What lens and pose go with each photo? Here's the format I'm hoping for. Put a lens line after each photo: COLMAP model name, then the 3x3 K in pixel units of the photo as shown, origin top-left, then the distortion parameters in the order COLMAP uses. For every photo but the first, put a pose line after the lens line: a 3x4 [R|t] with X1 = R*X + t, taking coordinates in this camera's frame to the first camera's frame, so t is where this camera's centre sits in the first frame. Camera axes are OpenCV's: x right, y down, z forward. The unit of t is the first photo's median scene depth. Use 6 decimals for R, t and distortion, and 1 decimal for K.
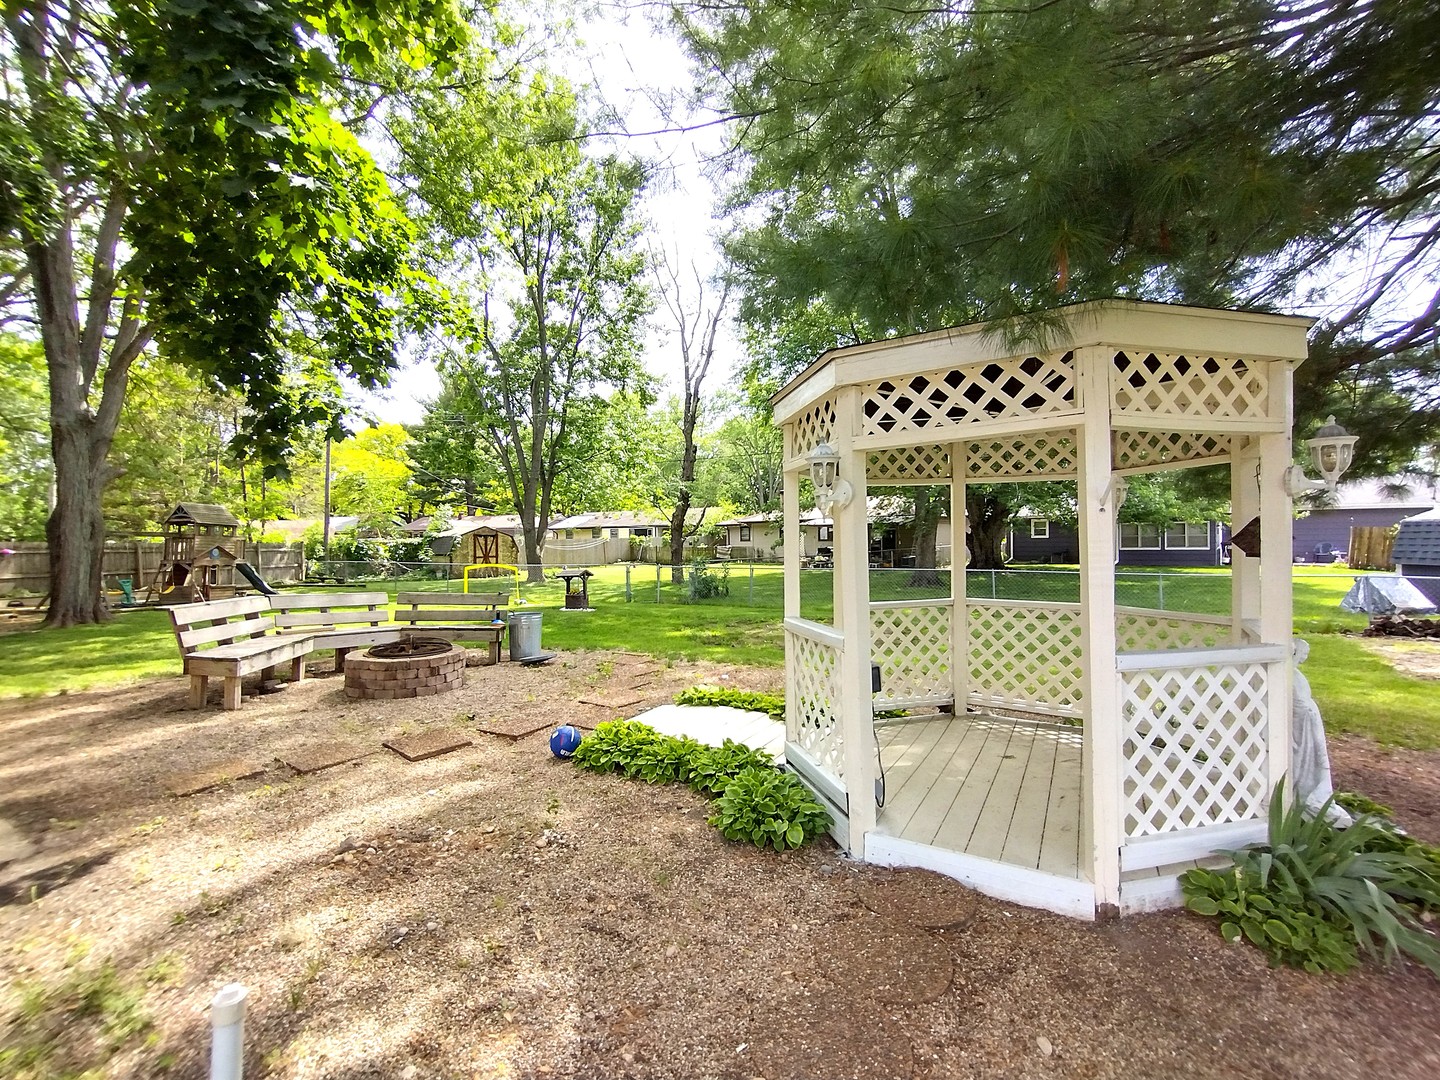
lens RADIAL K [[659.1, 0, 716.3], [0, 659.1, 548.5], [0, 0, 1]] dist [0.003566, -0.000415]
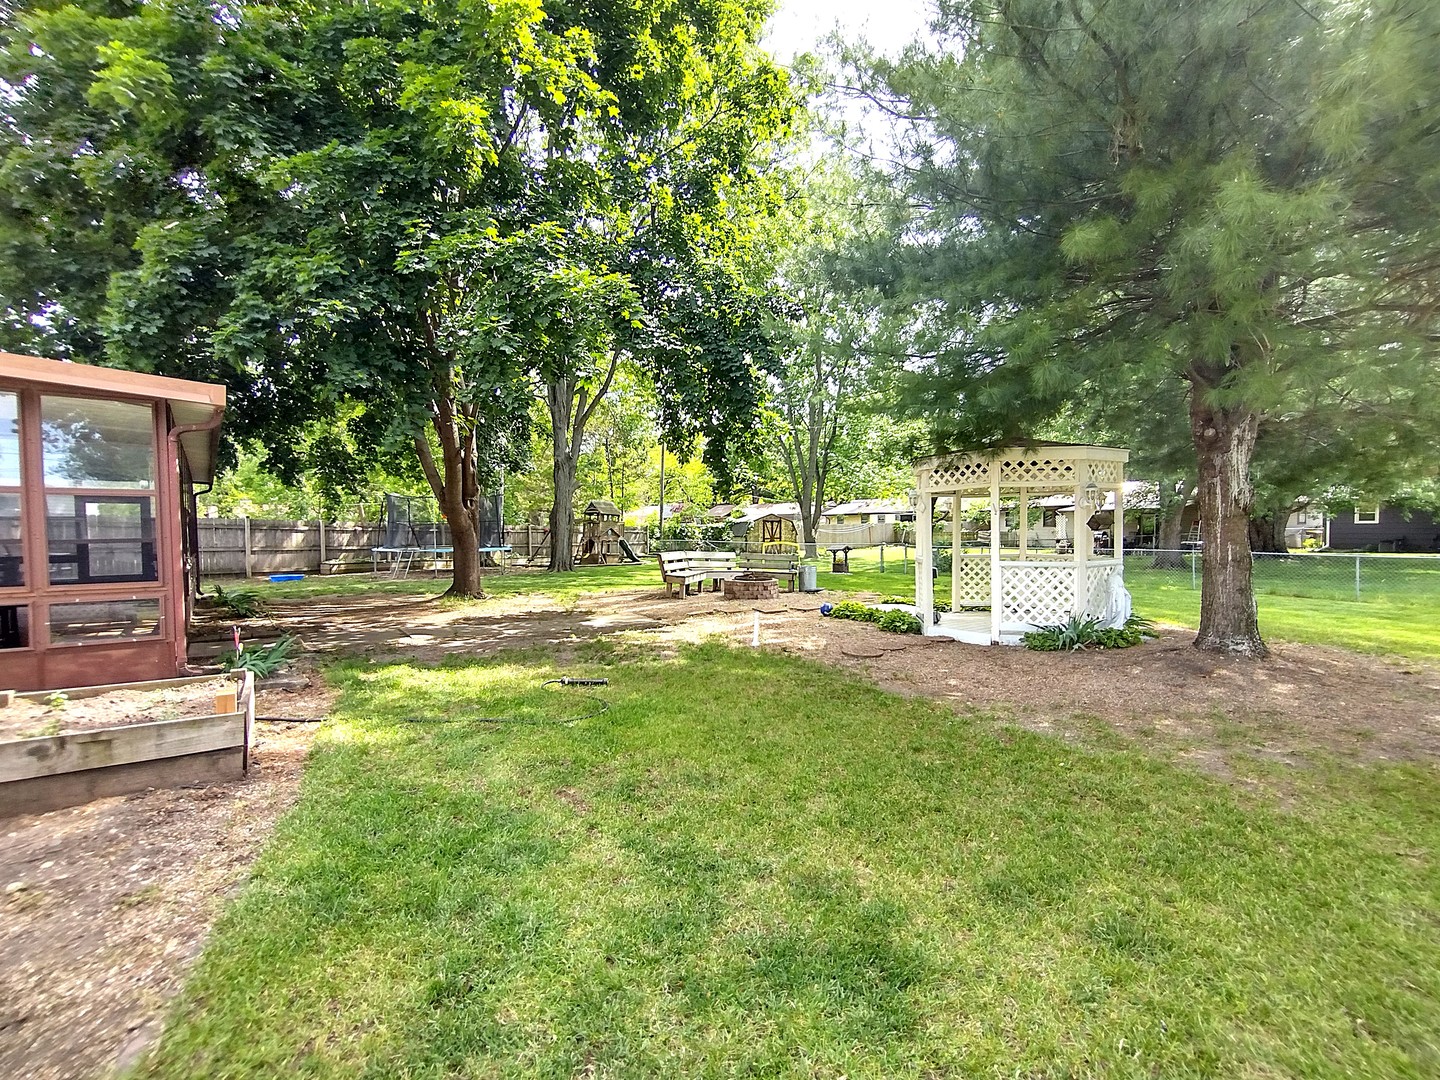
lens RADIAL K [[659.1, 0, 714.1], [0, 659.1, 550.7], [0, 0, 1]] dist [0.003566, -0.000415]
pose [[0.916527, 0.017480, -0.399592, 0.051585], [-0.007169, 0.999602, 0.027282, 0.003317], [0.399910, -0.022140, 0.916287, -0.199415]]
